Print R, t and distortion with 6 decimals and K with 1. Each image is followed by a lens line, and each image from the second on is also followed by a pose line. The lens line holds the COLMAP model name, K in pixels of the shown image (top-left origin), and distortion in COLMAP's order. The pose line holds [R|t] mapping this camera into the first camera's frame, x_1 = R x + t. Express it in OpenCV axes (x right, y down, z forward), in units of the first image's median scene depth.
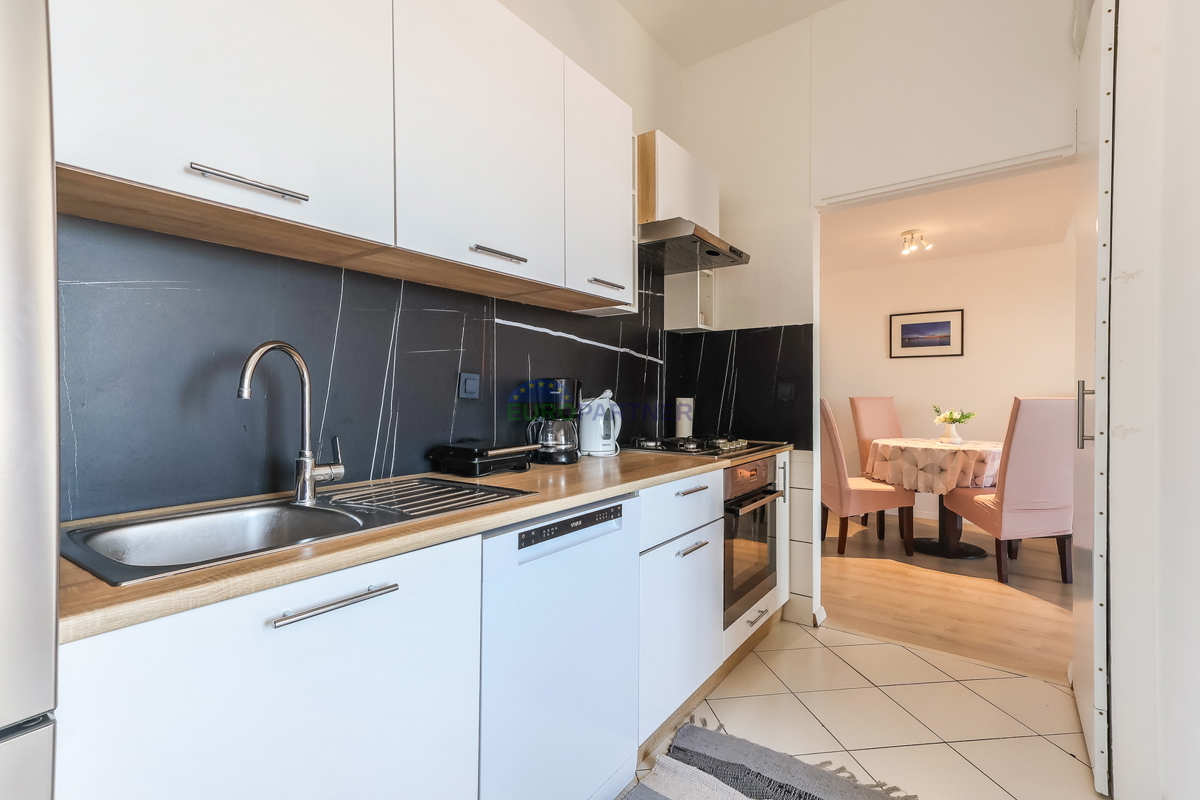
lens RADIAL K [[559.2, 0, 600.0], [0, 559.2, 400.0], [0, 0, 1]] dist [0.024873, 0.000189]
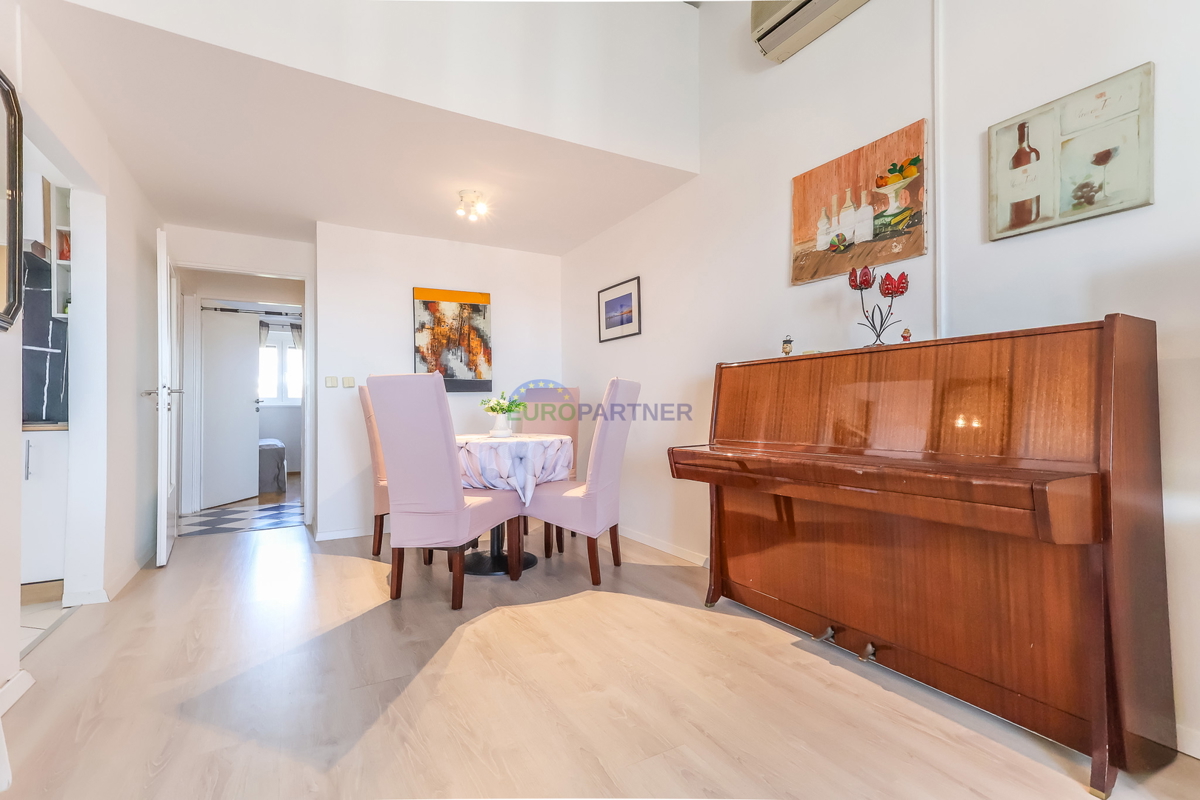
lens RADIAL K [[538.8, 0, 586.0], [0, 538.8, 402.3], [0, 0, 1]] dist [0.028663, 0.000735]
pose [[0.908383, -0.012116, -0.417963, 1.134578], [0.003994, 0.999786, -0.020301, 0.044478], [0.418120, 0.016772, 0.908237, 0.340722]]
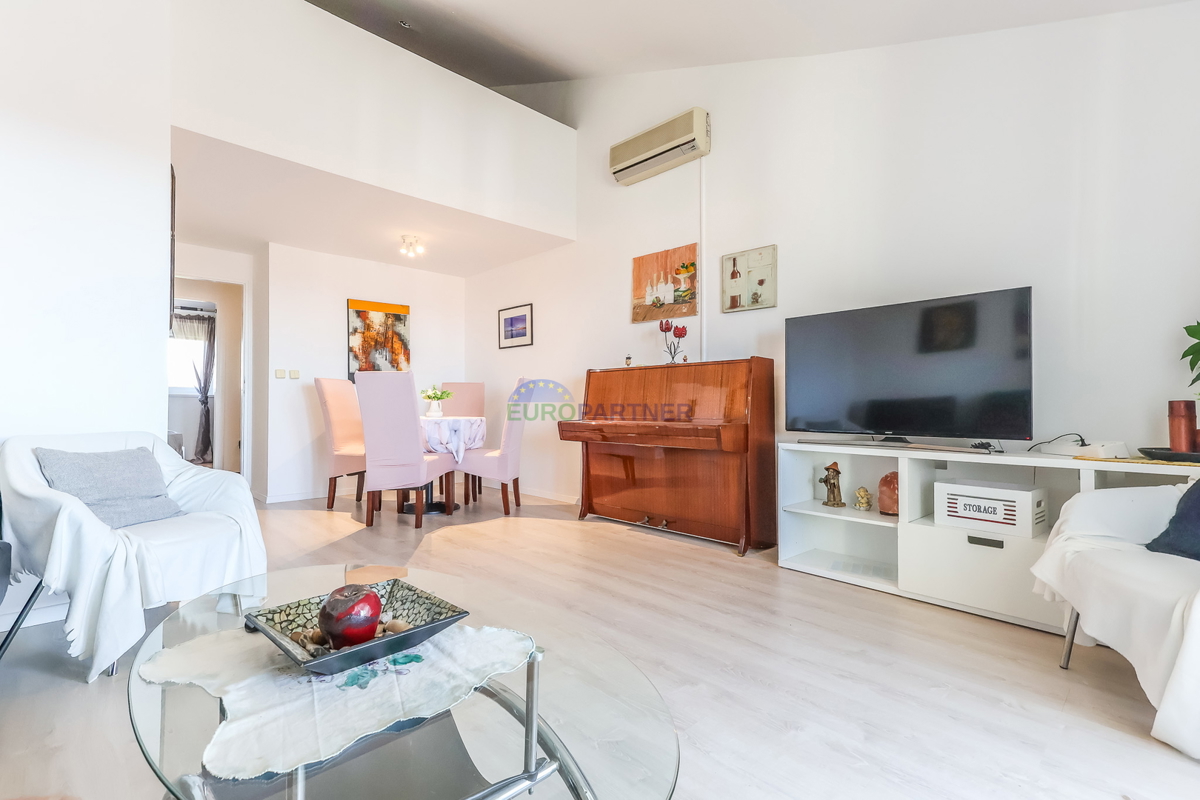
lens RADIAL K [[538.8, 0, 586.0], [0, 538.8, 402.3], [0, 0, 1]] dist [0.028663, 0.000735]
pose [[0.984322, 0.000992, -0.176377, 1.189643], [-0.003401, 0.999905, -0.013356, 0.063317], [0.176347, 0.013746, 0.984232, -0.044435]]
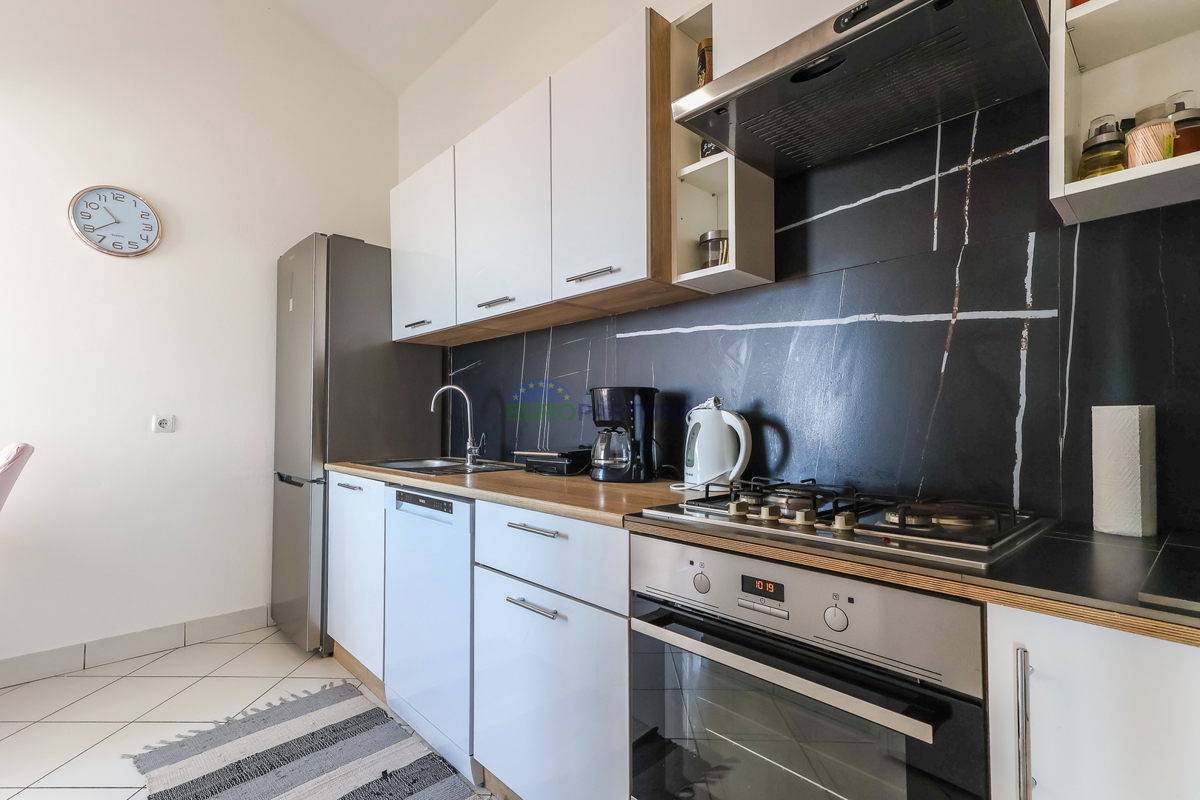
lens RADIAL K [[551.1, 0, 568.8], [0, 551.1, 412.6], [0, 0, 1]] dist [0.046750, 0.000201]
pose [[-0.210624, -0.006515, -0.977546, 0.424889], [-0.006468, 0.999965, -0.005271, 0.003349], [0.977546, 0.005212, -0.210658, 0.574914]]
